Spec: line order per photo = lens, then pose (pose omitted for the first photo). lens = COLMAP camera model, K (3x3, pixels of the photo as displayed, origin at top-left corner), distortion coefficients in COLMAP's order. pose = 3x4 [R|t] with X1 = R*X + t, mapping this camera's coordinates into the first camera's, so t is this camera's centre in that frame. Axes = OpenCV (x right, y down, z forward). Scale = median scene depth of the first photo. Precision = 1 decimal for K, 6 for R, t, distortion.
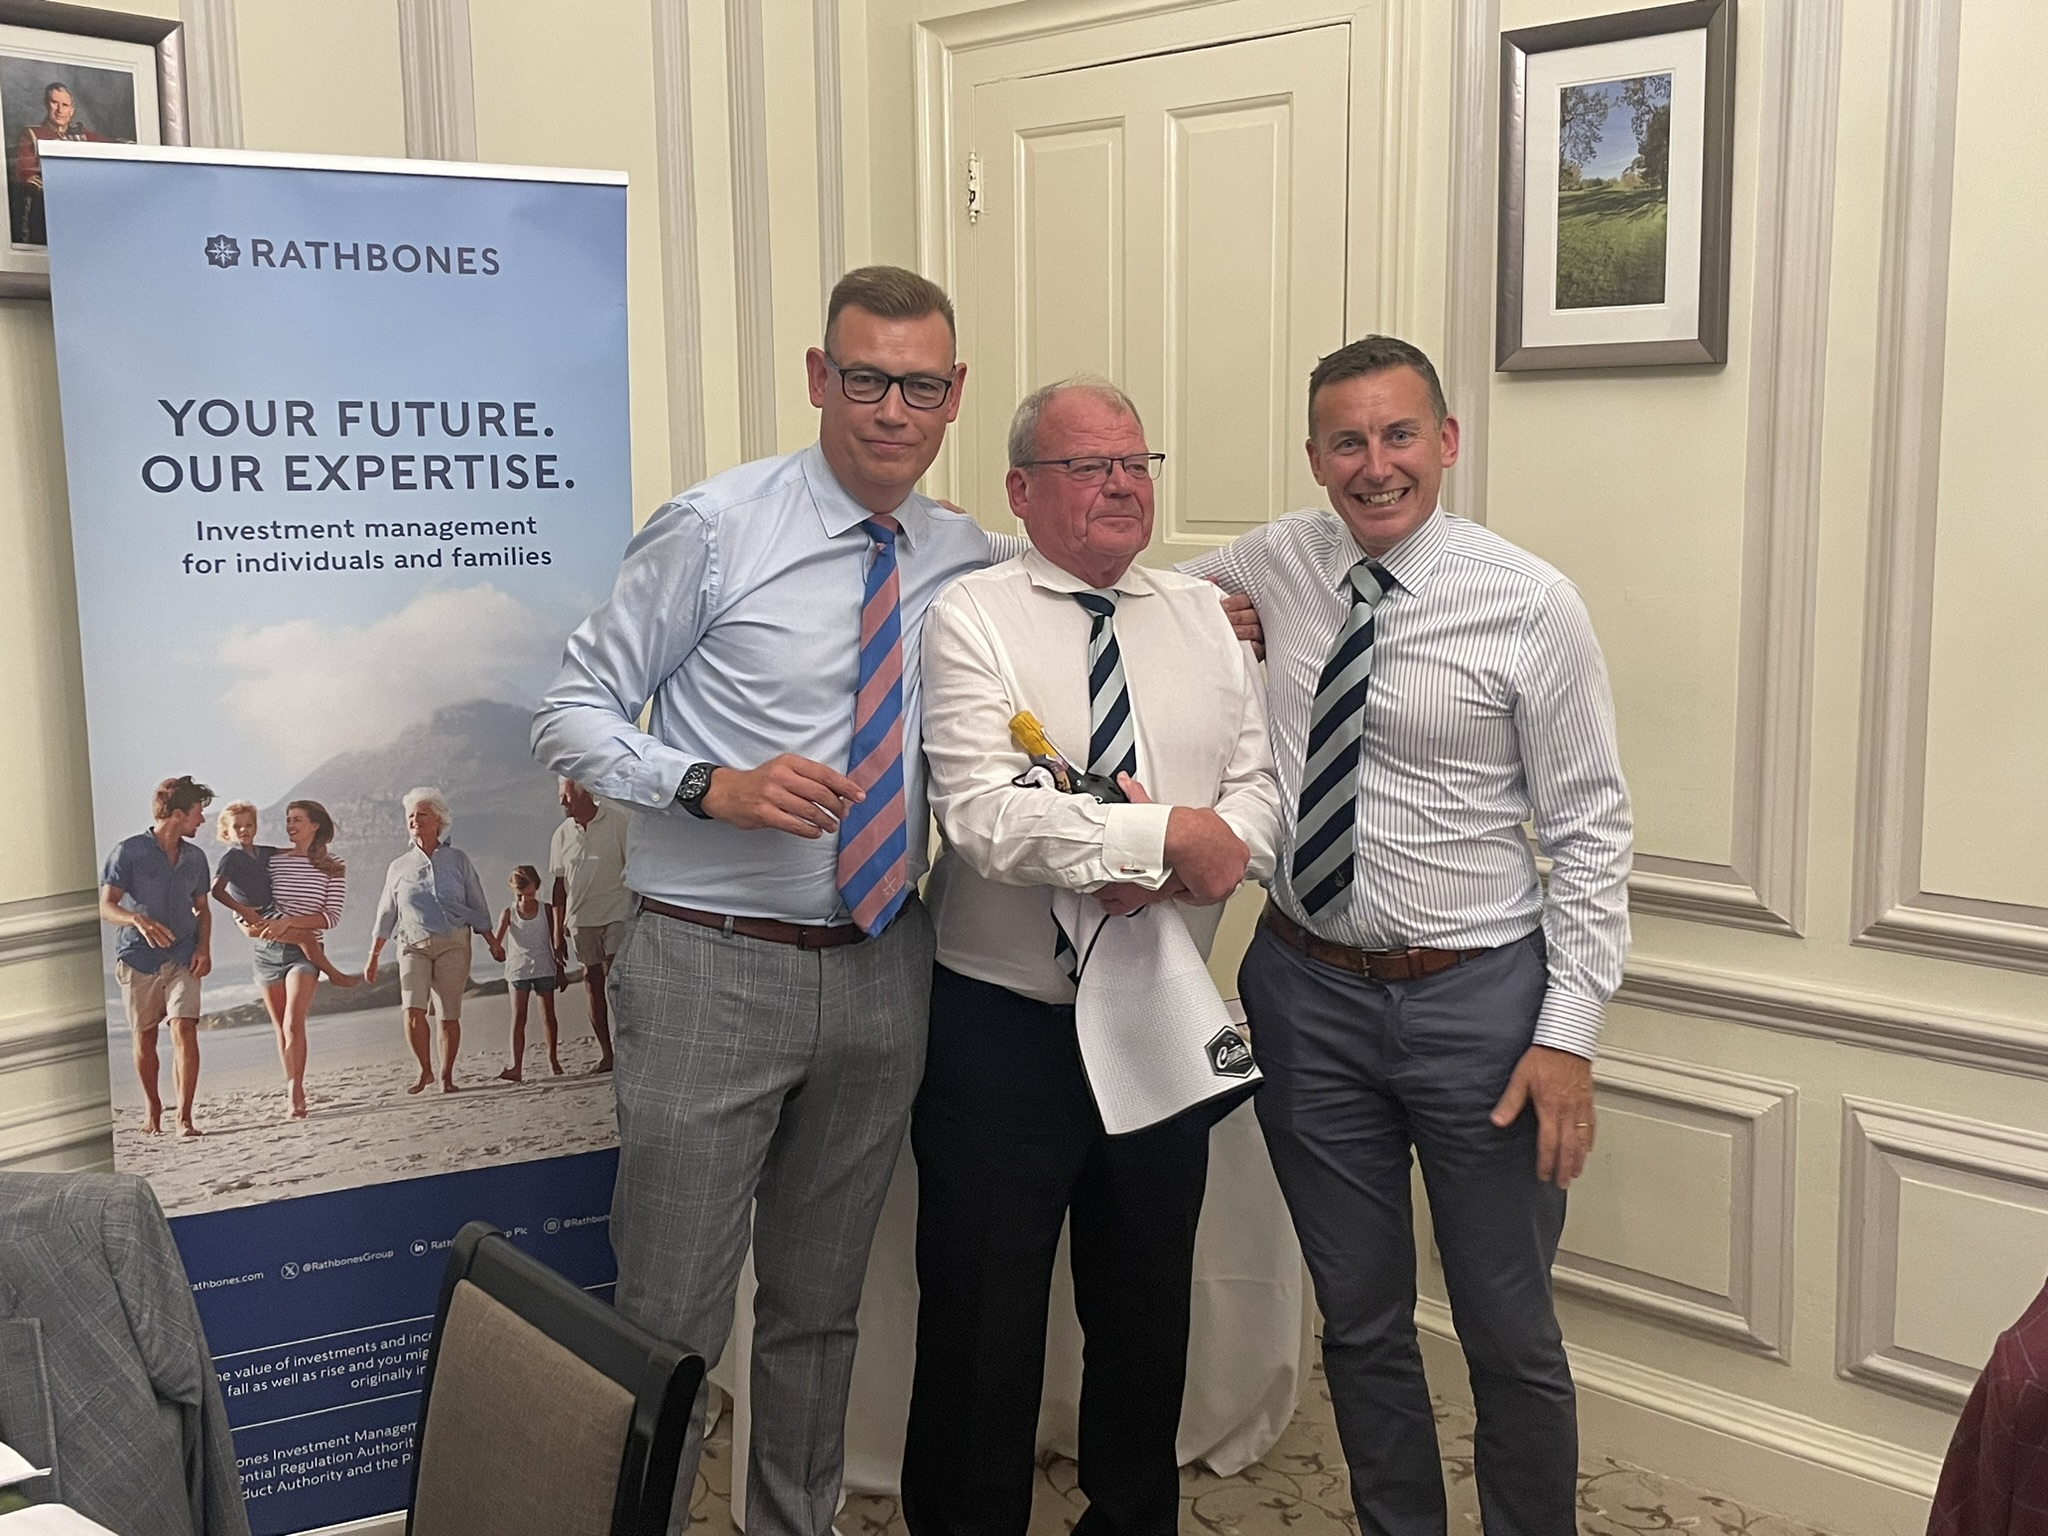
lens RADIAL K [[2061.1, 0, 1016.9], [0, 2061.1, 741.5], [0, 0, 1]] dist [0.050039, 0.000000]
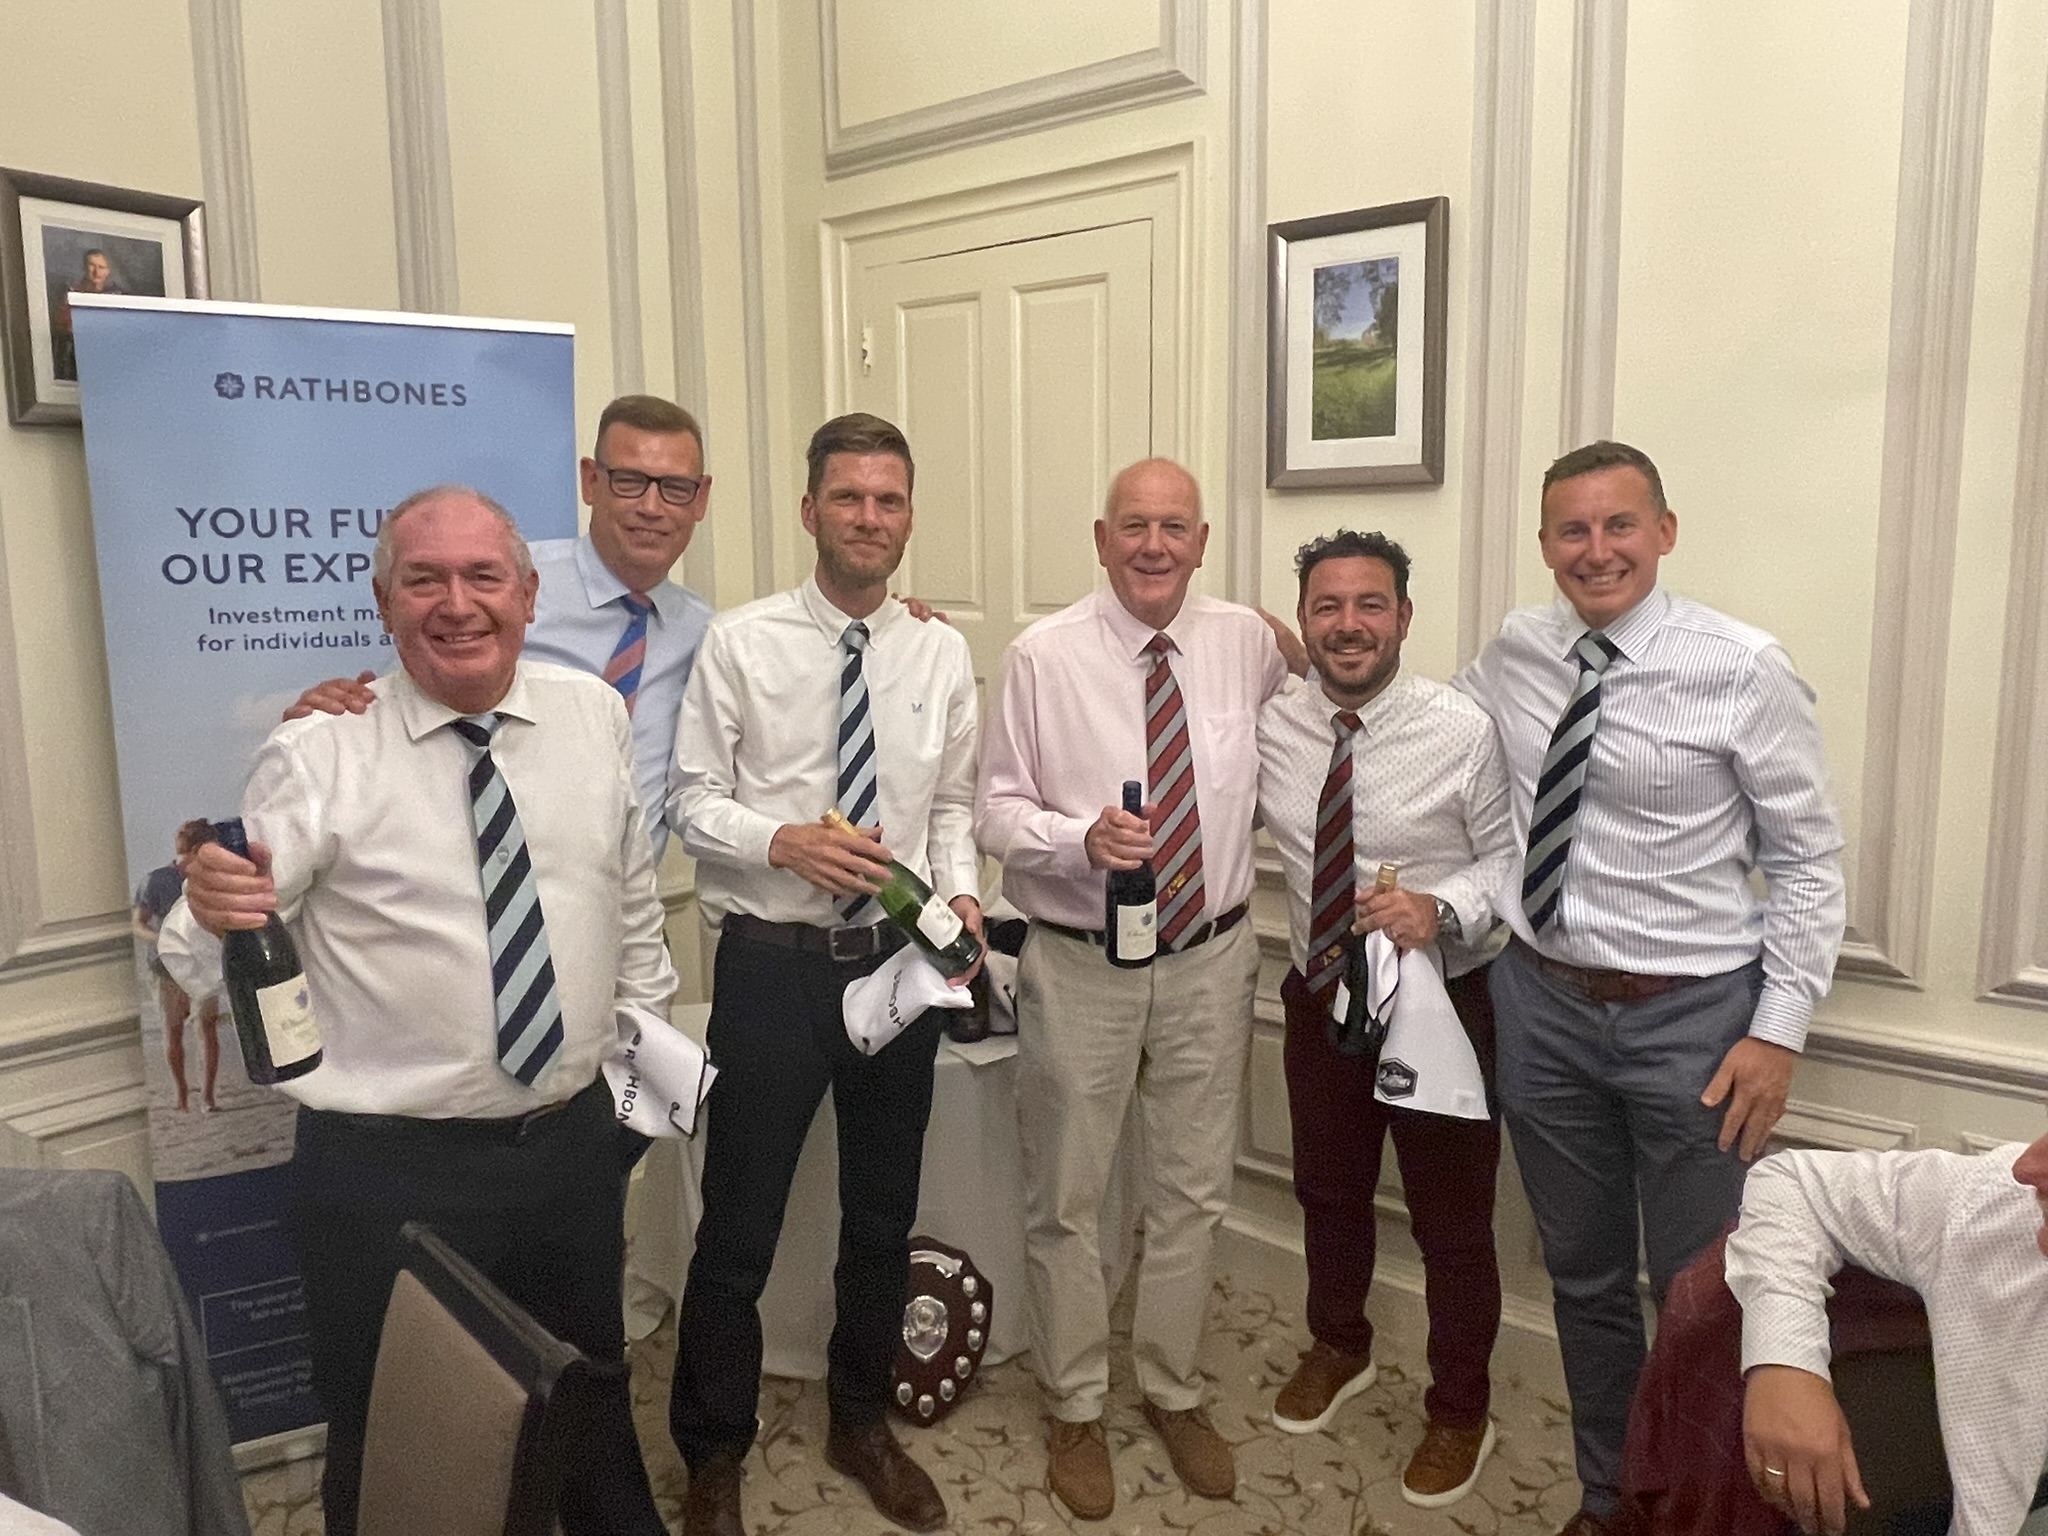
lens RADIAL K [[1445.0, 0, 1009.9], [0, 1445.0, 754.3], [0, 0, 1]] dist [0.020572, -0.016364]
pose [[0.998514, -0.007471, 0.053989, 0.024574], [0.007460, 0.999972, 0.000407, -0.016522], [-0.053990, -0.000004, 0.998541, 0.121755]]
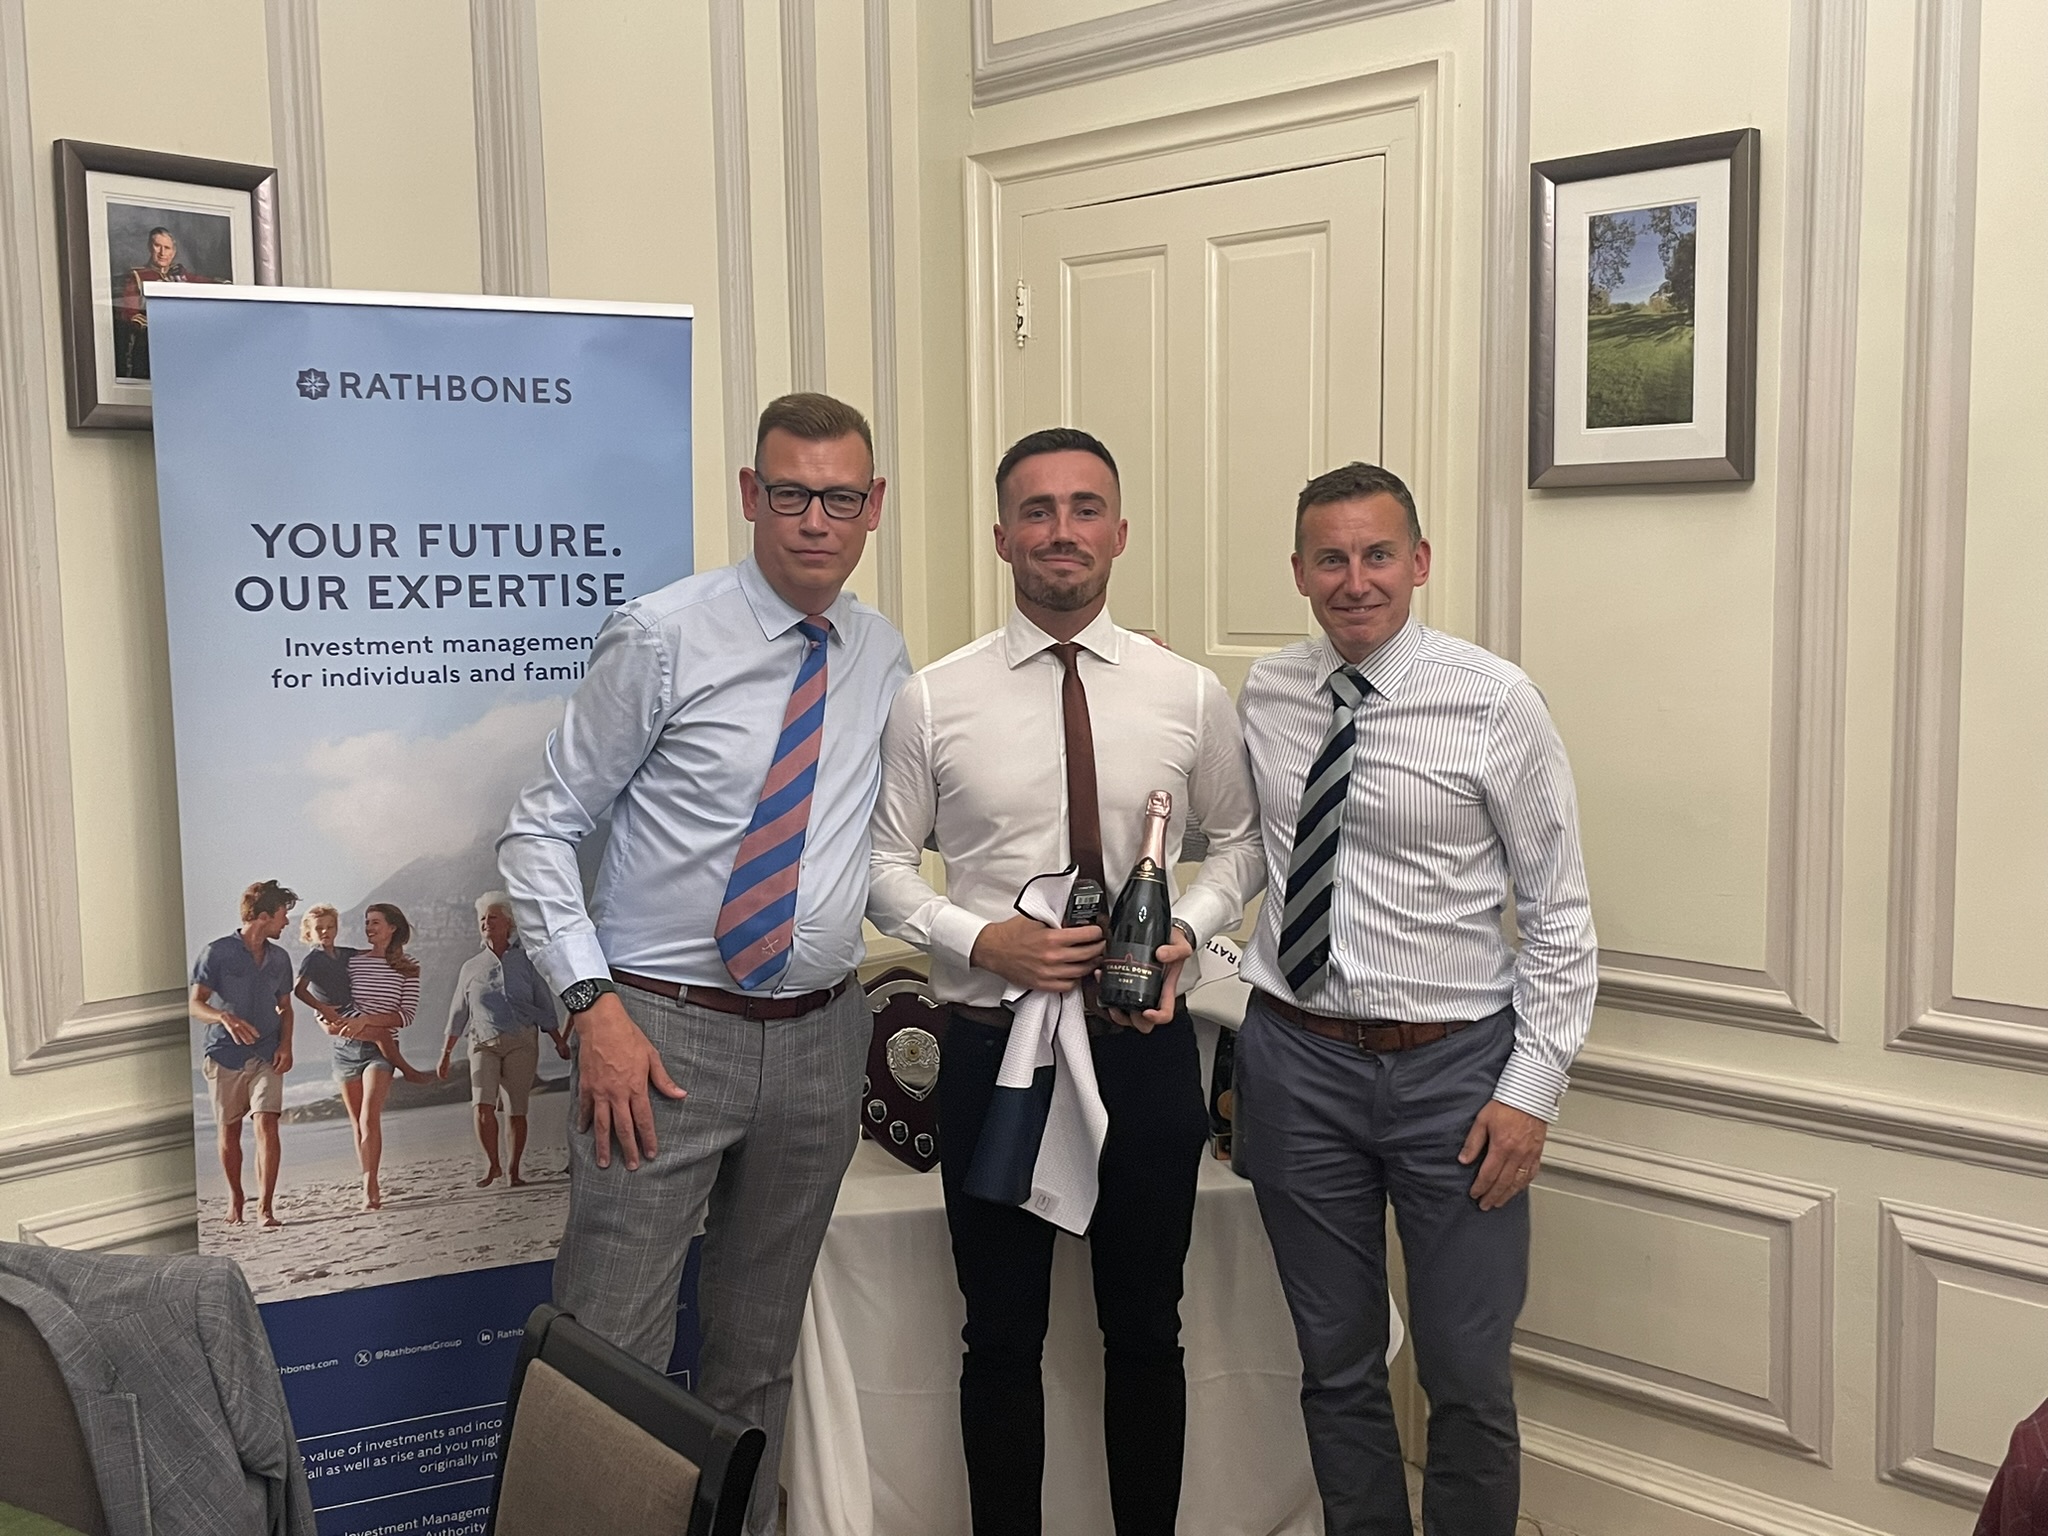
lens RADIAL K [[2061.1, 0, 1001.9], [0, 2061.1, 782.5], [0, 0, 1]] dist [0.050039, 0.000000]
pose [[0.999477, -0.000451, -0.032350, 0.002698], [-0.000639, 0.999432, -0.033680, 0.002295], [0.032347, 0.033684, 0.998909, -0.035429]]
